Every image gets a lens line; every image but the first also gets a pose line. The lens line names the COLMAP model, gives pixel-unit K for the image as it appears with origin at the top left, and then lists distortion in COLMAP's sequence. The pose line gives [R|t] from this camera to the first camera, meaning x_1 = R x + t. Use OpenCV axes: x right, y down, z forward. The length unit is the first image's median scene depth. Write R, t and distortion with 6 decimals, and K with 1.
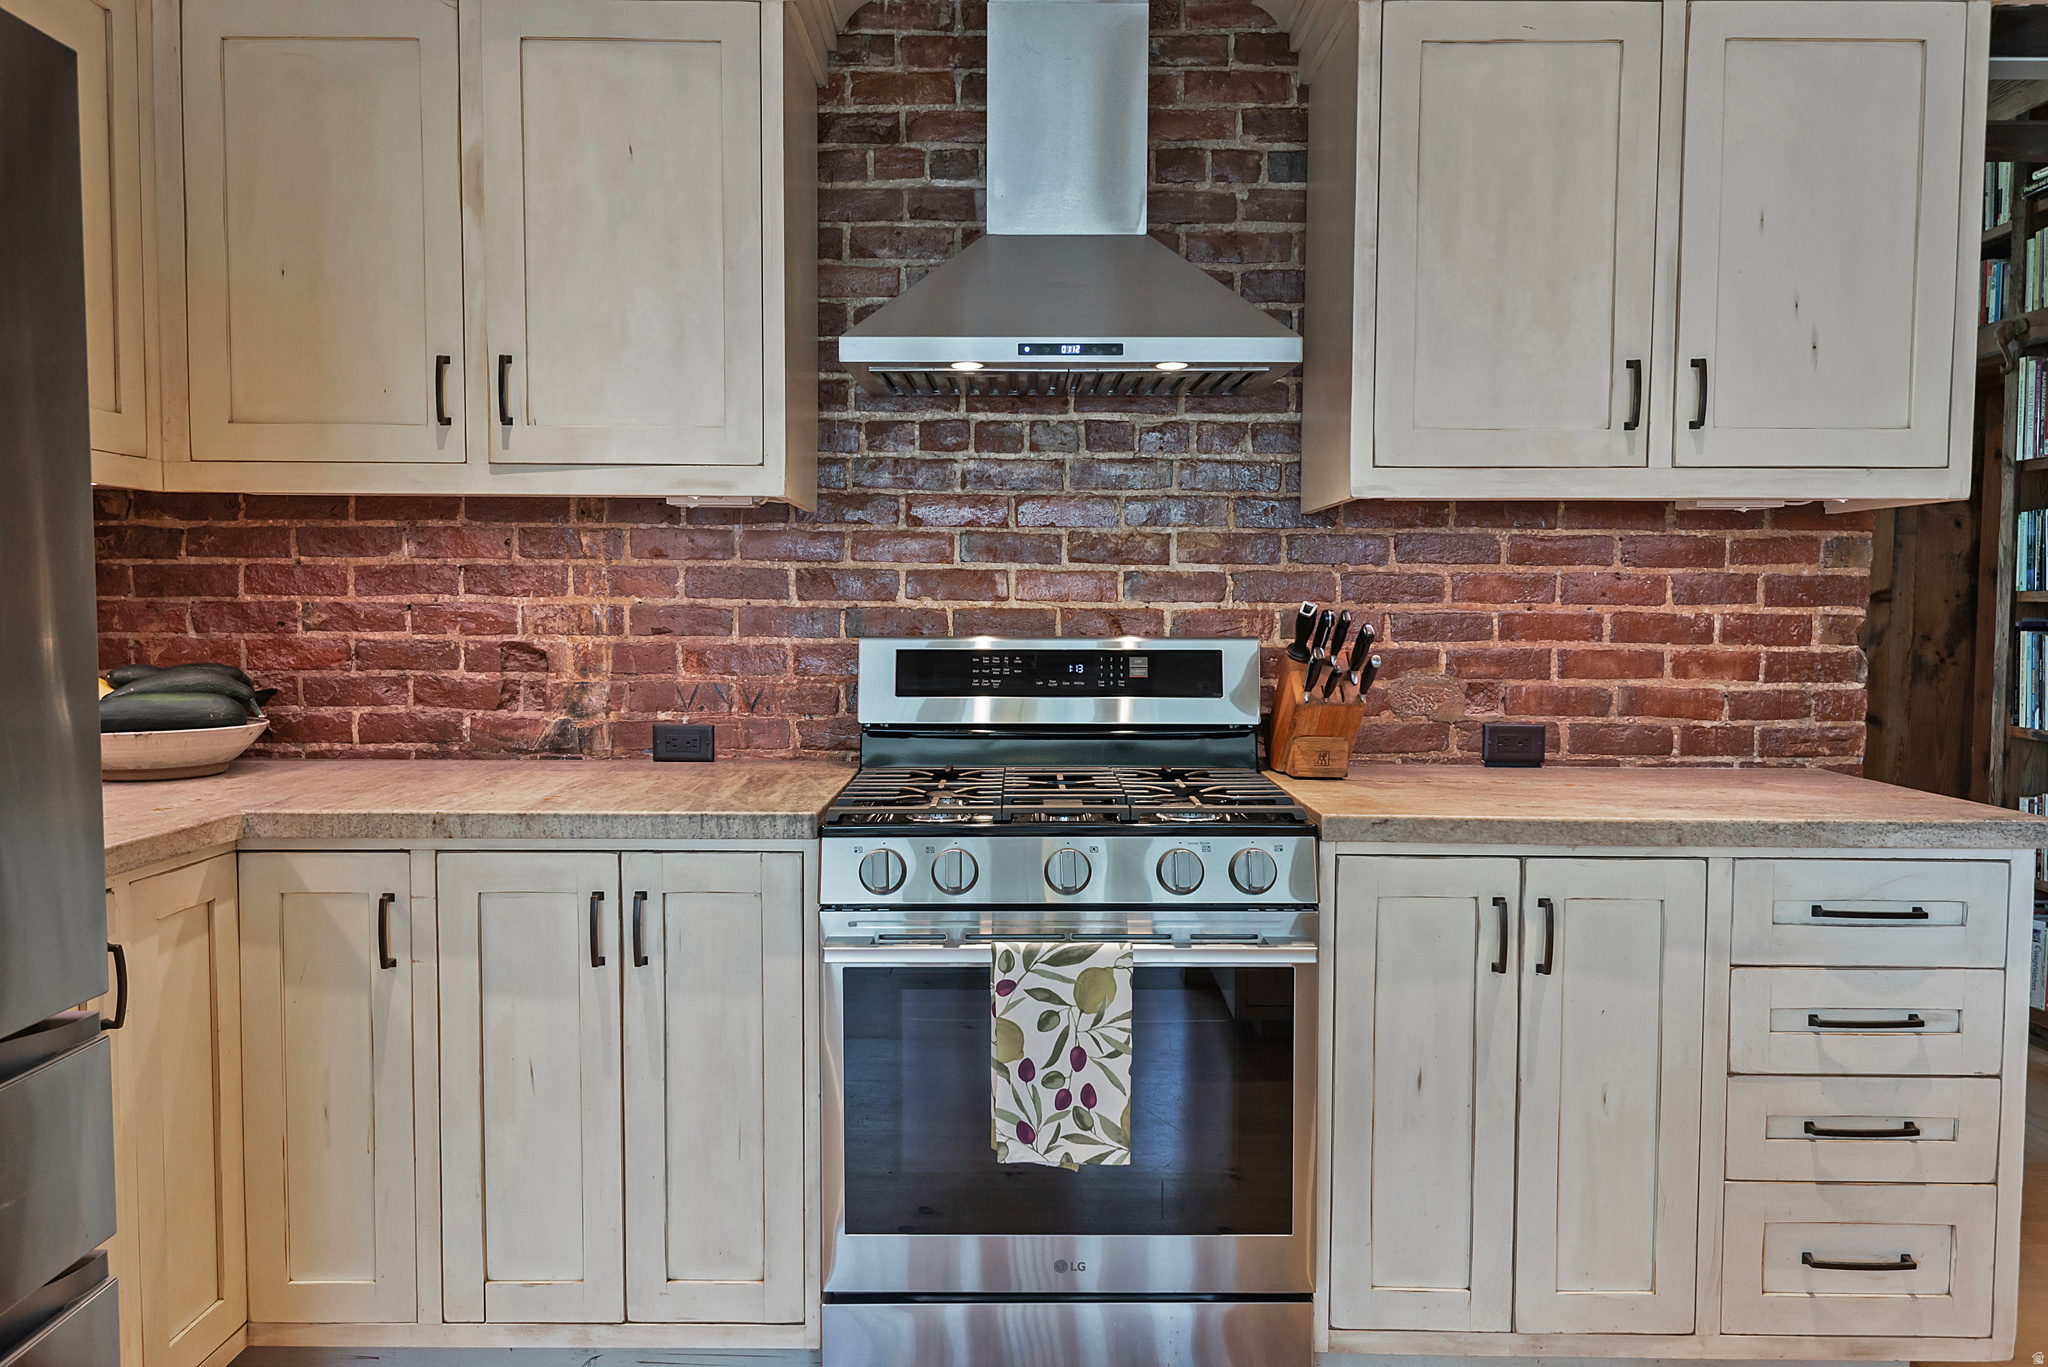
lens RADIAL K [[1521.0, 0, 1023.1], [0, 1521.0, 688.2], [0, 0, 1]] dist [0.000082, 0.000111]
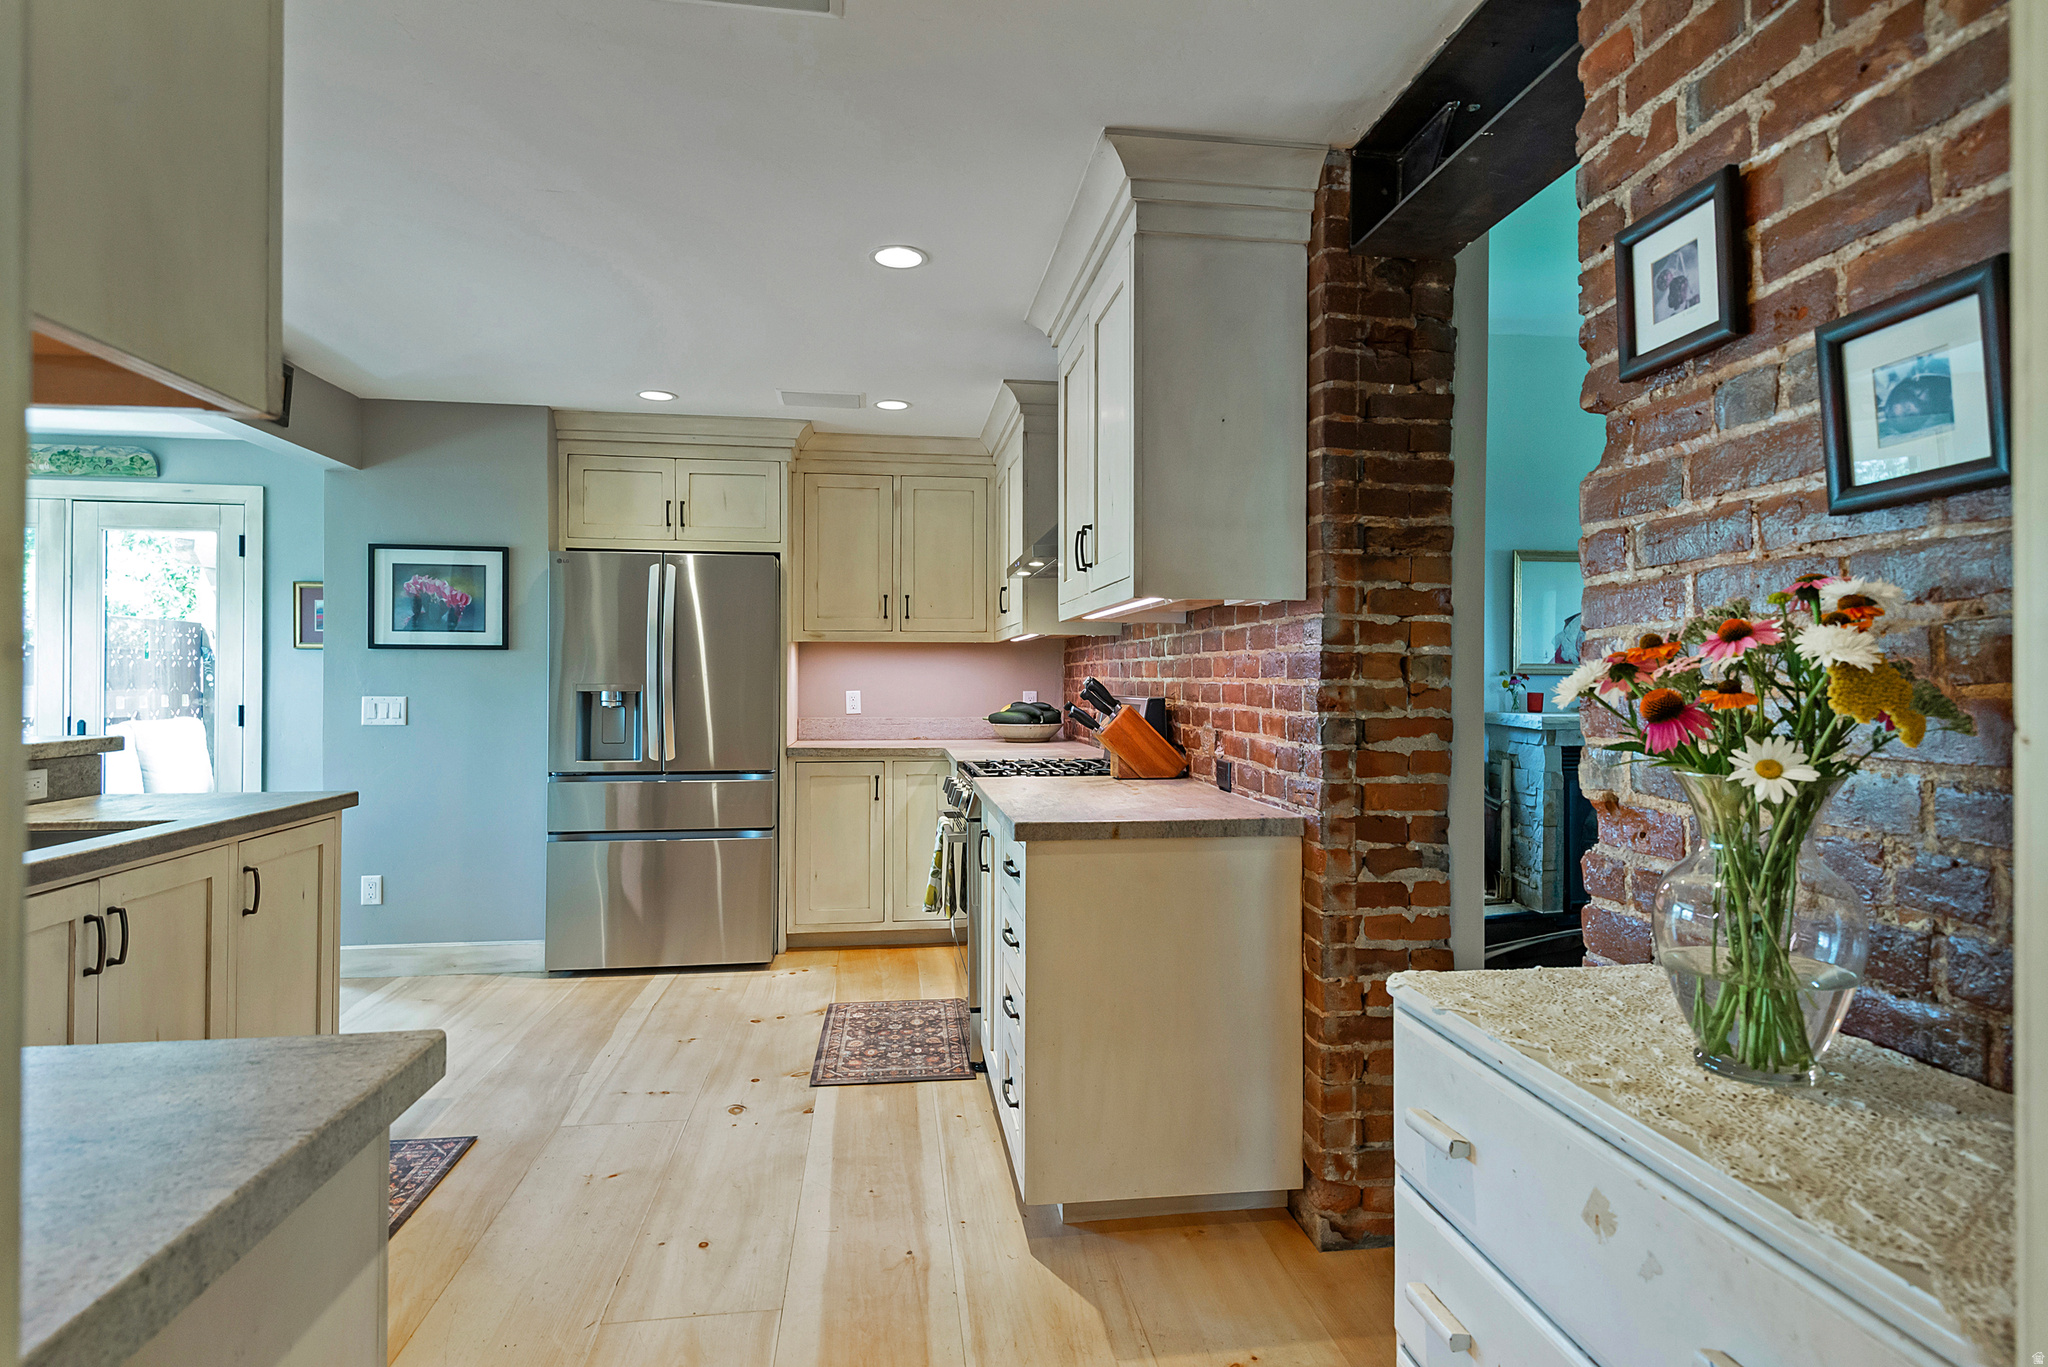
lens RADIAL K [[1102.0, 0, 1026.9], [0, 1102.0, 677.6], [0, 0, 1]] dist [0.000012, 0.000000]
pose [[0.128351, -0.010973, -0.991668, 1.350124], [-0.052123, 0.998482, -0.017795, -0.027899], [0.990358, 0.053972, 0.127584, 0.674807]]
